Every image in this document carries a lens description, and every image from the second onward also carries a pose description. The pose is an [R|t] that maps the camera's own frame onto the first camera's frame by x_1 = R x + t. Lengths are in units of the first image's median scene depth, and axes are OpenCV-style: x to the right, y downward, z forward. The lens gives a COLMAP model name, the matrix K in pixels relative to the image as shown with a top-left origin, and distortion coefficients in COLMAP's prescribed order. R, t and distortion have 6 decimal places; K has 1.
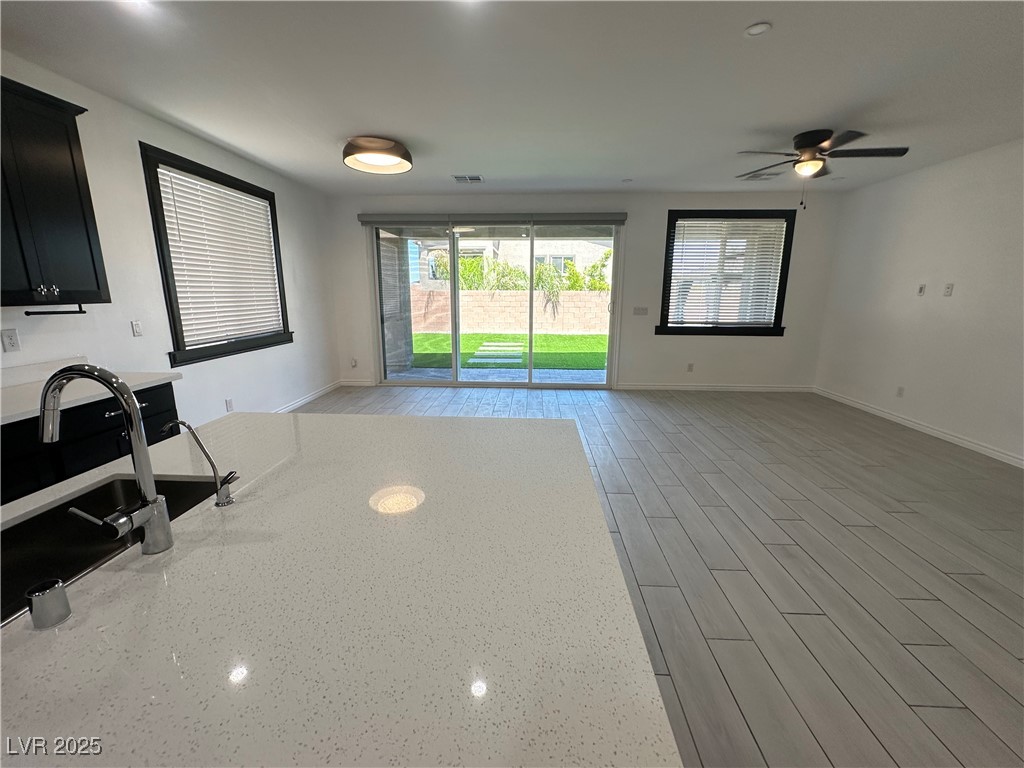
lens RADIAL K [[428.4, 0, 511.6], [0, 428.4, 385.0], [0, 0, 1]] dist [-0.002779, 0.000661]
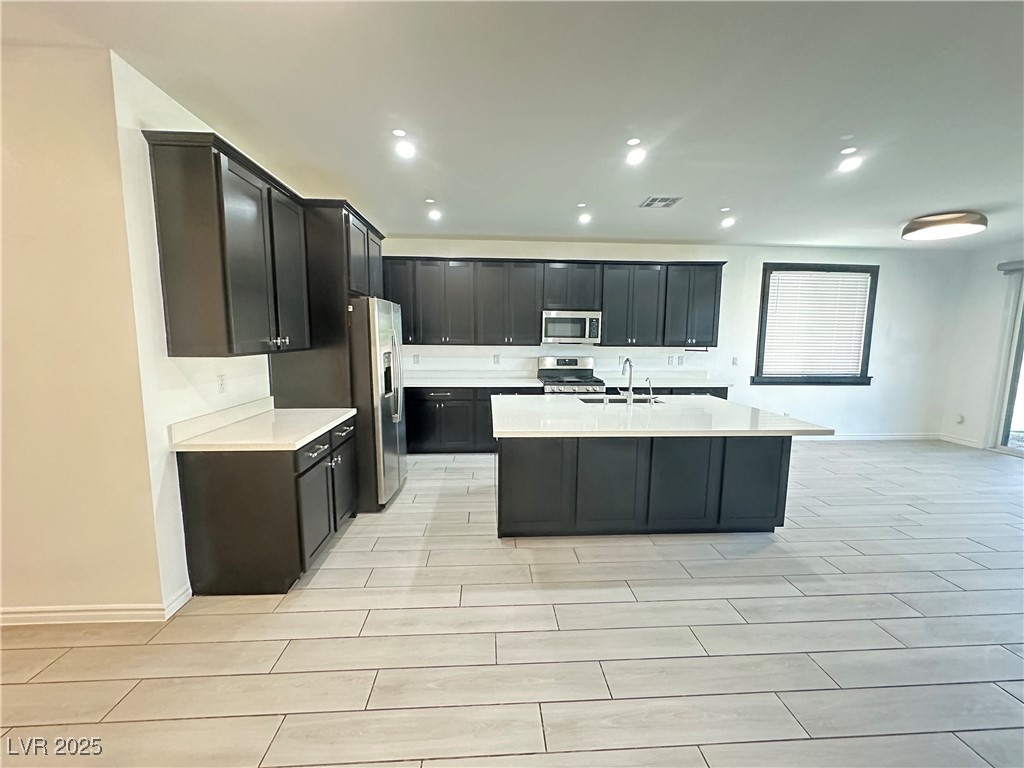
lens RADIAL K [[410.9, 0, 511.6], [0, 410.9, 384.8], [0, 0, 1]] dist [-0.002375, 0.000250]
pose [[0.109310, 0.114062, -0.987442, 0.555522], [-0.222026, 0.971098, 0.087596, 0.021236], [0.968894, 0.209663, 0.131475, -0.121748]]
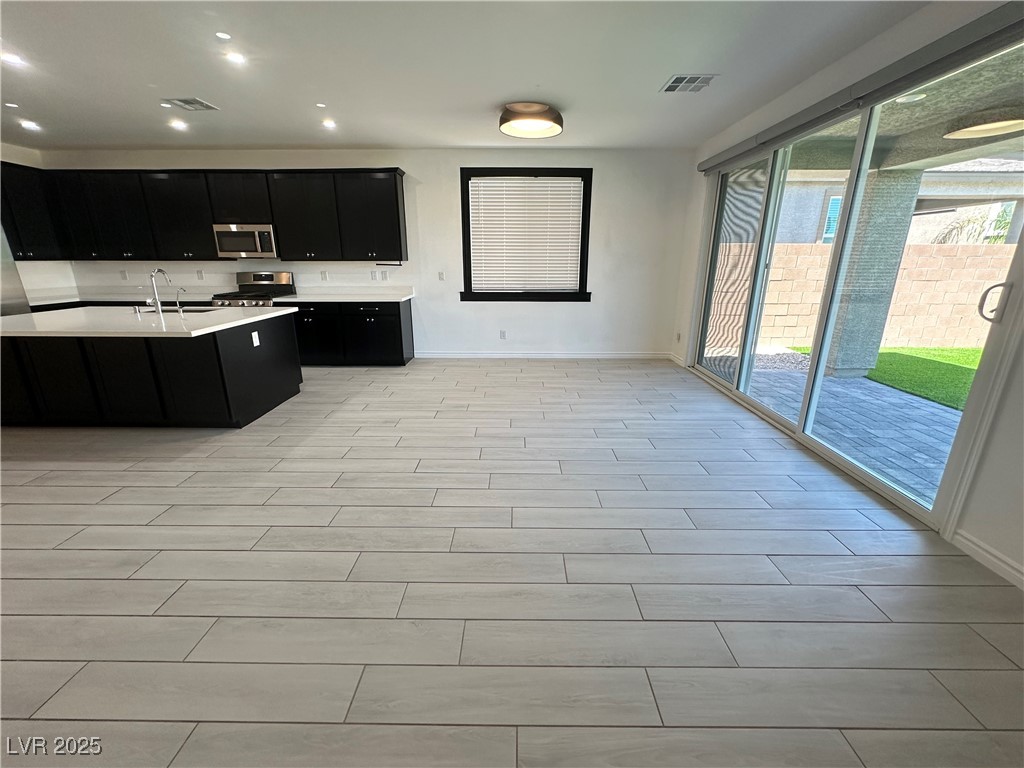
lens RADIAL K [[428.4, 0, 511.6], [0, 428.4, 385.0], [0, 0, 1]] dist [-0.002779, 0.000661]
pose [[0.038243, 0.280784, -0.959009, 0.708110], [-0.216784, 0.939186, 0.266335, -0.166812], [0.975470, 0.197713, 0.096787, 0.811242]]
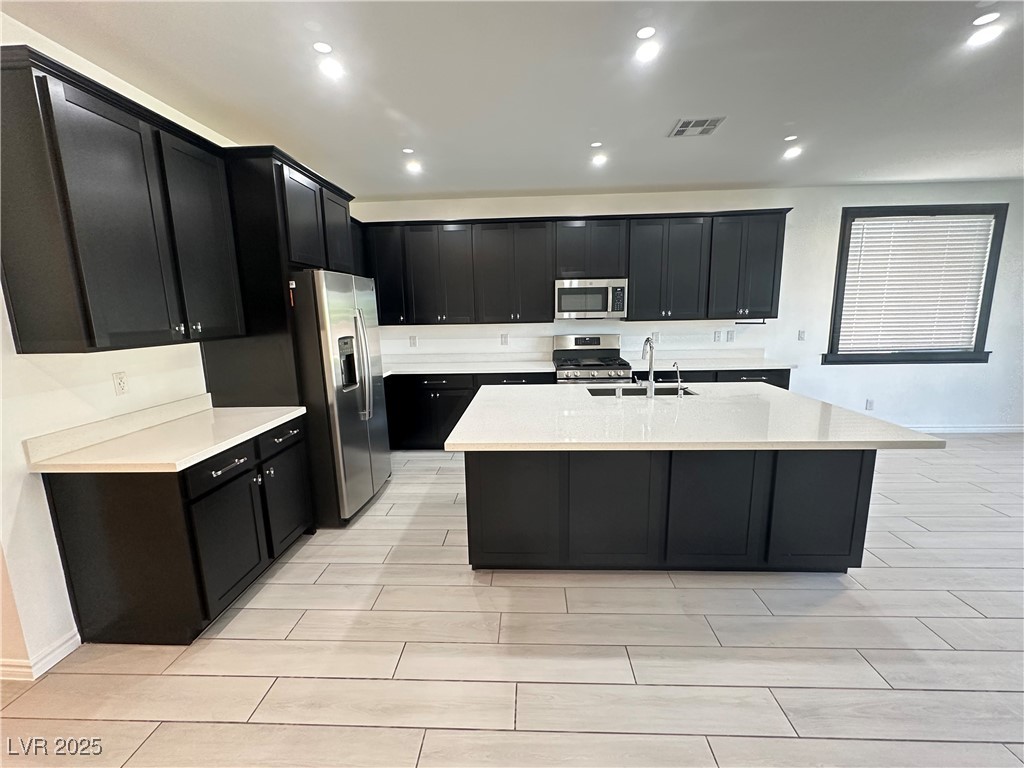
lens RADIAL K [[428.4, 0, 511.6], [0, 428.4, 385.0], [0, 0, 1]] dist [-0.002779, 0.000661]
pose [[0.005794, 0.165945, -0.986118, 0.434373], [-0.196109, 0.967174, 0.161605, -0.002683], [0.980565, 0.192450, 0.038147, -0.024920]]
